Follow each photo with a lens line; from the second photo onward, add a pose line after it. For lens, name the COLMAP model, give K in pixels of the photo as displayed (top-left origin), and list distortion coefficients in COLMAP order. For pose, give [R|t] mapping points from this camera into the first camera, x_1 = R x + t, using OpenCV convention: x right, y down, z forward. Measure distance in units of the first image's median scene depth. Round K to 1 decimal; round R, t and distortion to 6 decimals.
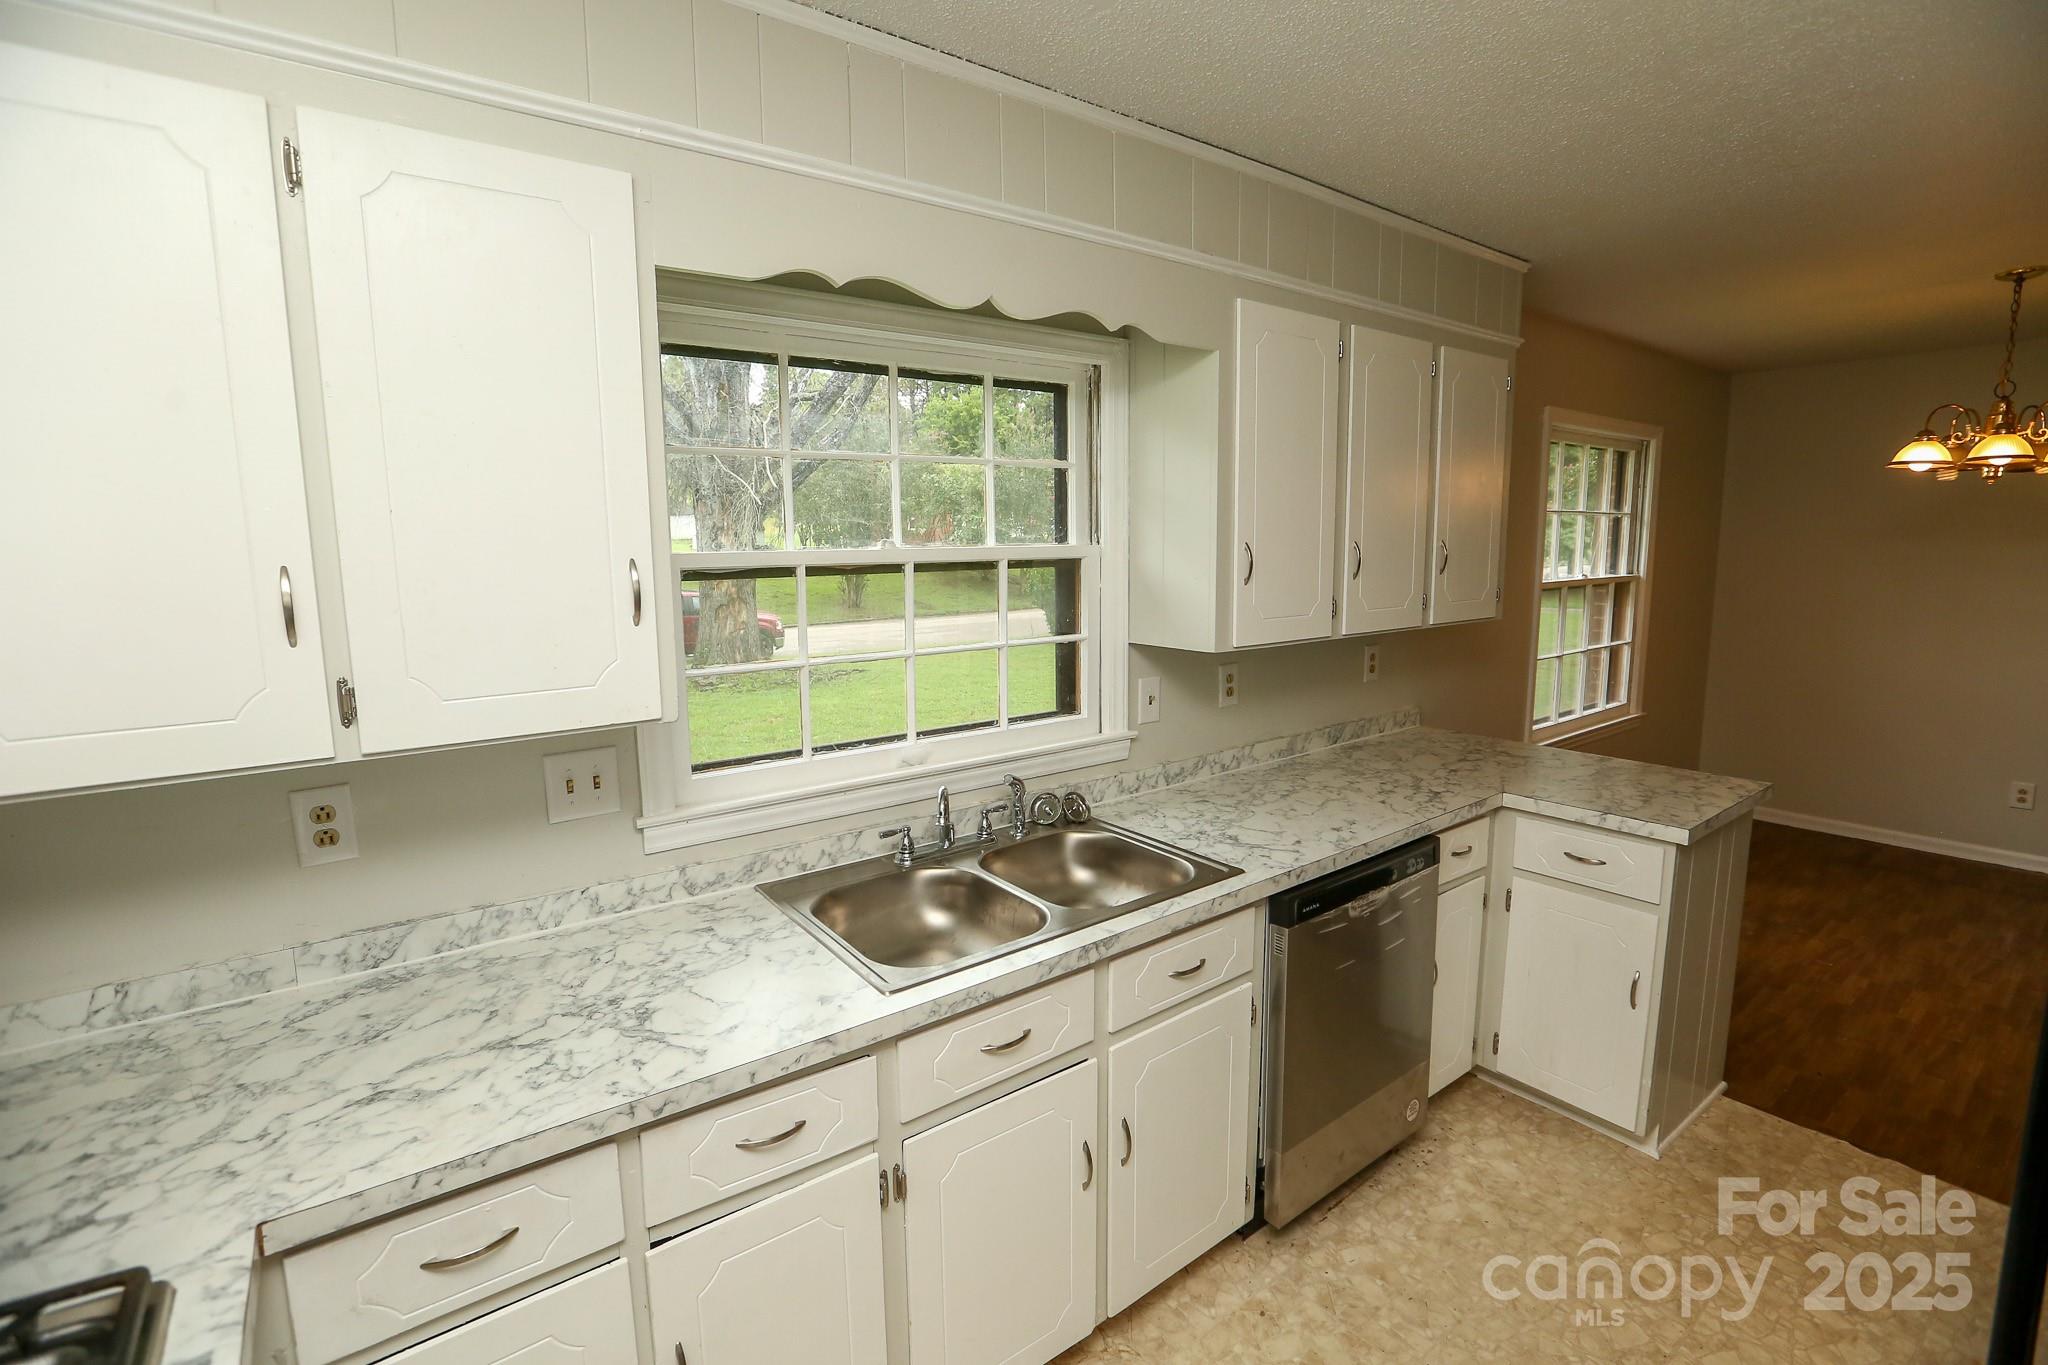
lens RADIAL K [[928.8, 0, 1045.1], [0, 928.8, 678.6], [0, 0, 1]] dist [-0.048572, 0.017155]
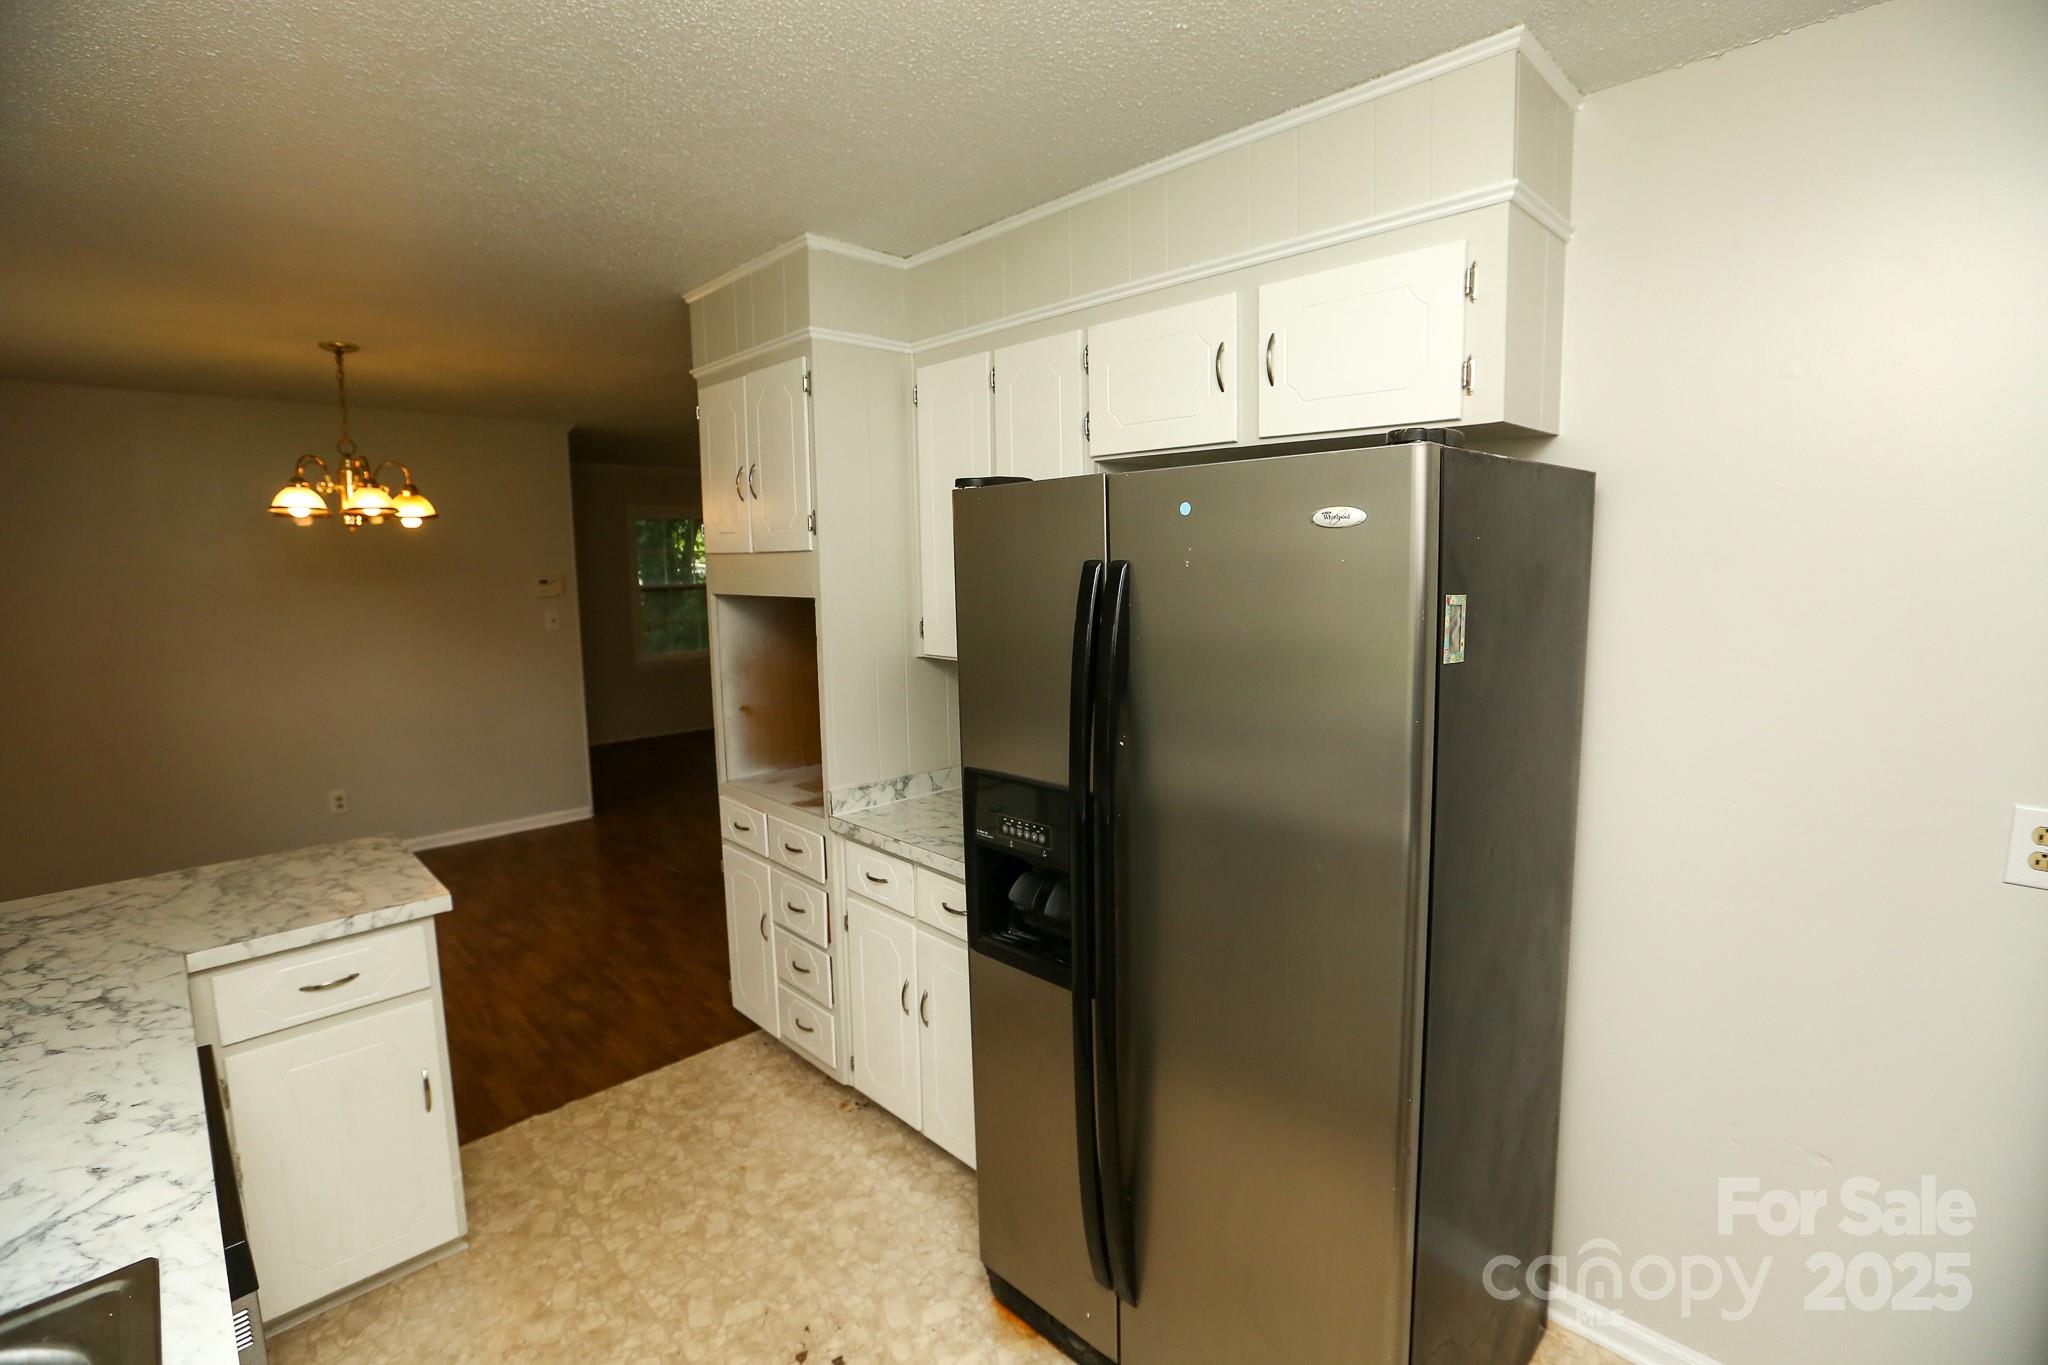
lens RADIAL K [[928.8, 0, 1011.1], [0, 928.8, 678.0], [0, 0, 1]] dist [-0.048572, 0.017155]
pose [[-0.121912, -0.114494, 0.985915, -0.227173], [0.156801, 0.978629, 0.133037, -0.073793], [-0.980077, 0.170811, -0.101353, 0.423984]]
